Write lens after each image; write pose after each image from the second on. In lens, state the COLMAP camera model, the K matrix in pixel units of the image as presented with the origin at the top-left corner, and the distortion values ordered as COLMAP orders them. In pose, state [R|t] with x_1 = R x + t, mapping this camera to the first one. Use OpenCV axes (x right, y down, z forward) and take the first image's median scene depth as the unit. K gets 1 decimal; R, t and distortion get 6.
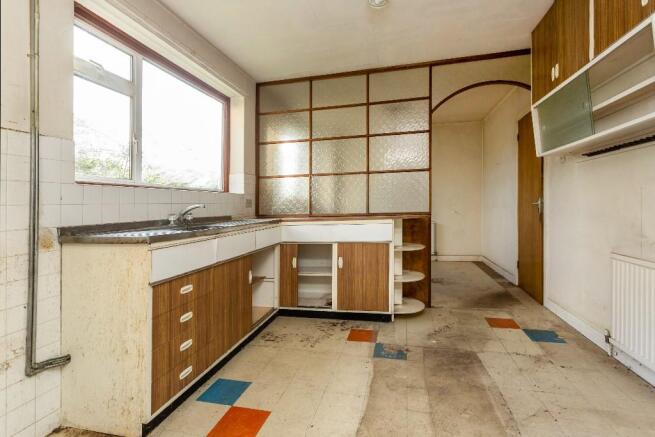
lens RADIAL K [[306.5, 0, 347.6], [0, 306.5, 204.4], [0, 0, 1]] dist [0.004770, 0.000027]
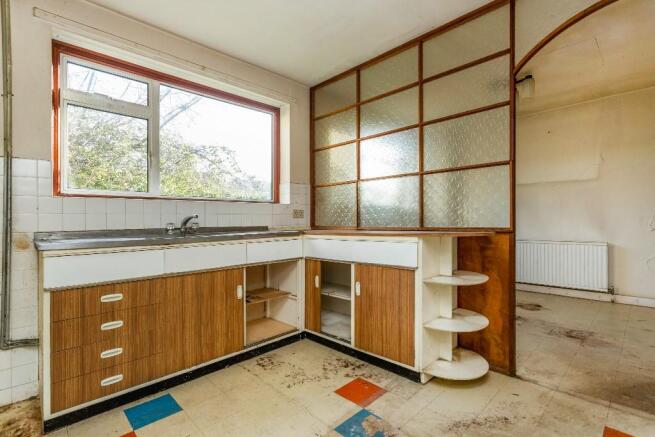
lens RADIAL K [[306.5, 0, 328.0], [0, 306.5, 213.6], [0, 0, 1]] dist [0.004770, 0.000027]
pose [[0.841659, 0.002515, -0.540004, 0.333307], [-0.005292, 0.999980, -0.003592, -0.000345], [0.539984, 0.005881, 0.841655, 0.285358]]
